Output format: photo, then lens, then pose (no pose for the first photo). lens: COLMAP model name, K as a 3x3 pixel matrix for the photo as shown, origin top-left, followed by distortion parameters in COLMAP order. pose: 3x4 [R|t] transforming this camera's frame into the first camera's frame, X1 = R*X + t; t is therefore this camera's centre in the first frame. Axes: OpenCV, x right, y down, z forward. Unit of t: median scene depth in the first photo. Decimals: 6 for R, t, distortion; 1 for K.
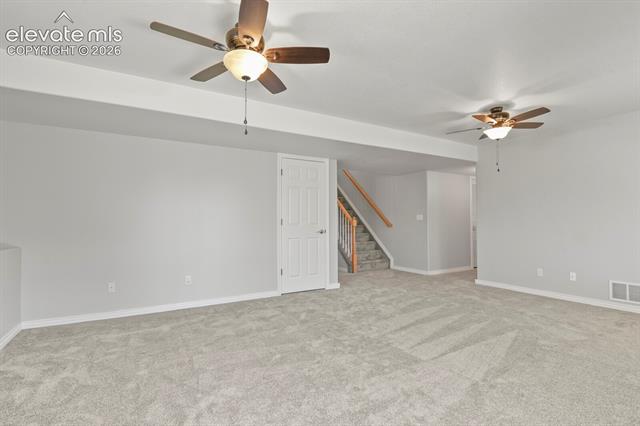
lens RADIAL K [[311.3, 0, 322.6], [0, 311.3, 215.6], [0, 0, 1]] dist [-0.004445, -0.000956]
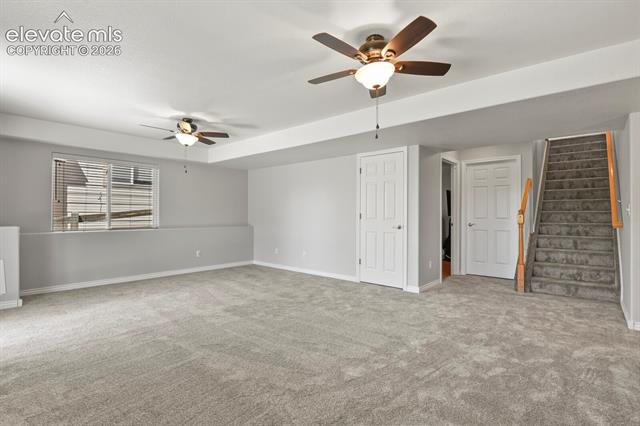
lens RADIAL K [[311.3, 0, 322.6], [0, 311.3, 215.6], [0, 0, 1]] dist [-0.004445, -0.000956]
pose [[0.302260, 0.002633, -0.953222, 0.841364], [0.014067, 0.999875, 0.007222, 0.008619], [0.953122, -0.015592, 0.302185, 0.518517]]
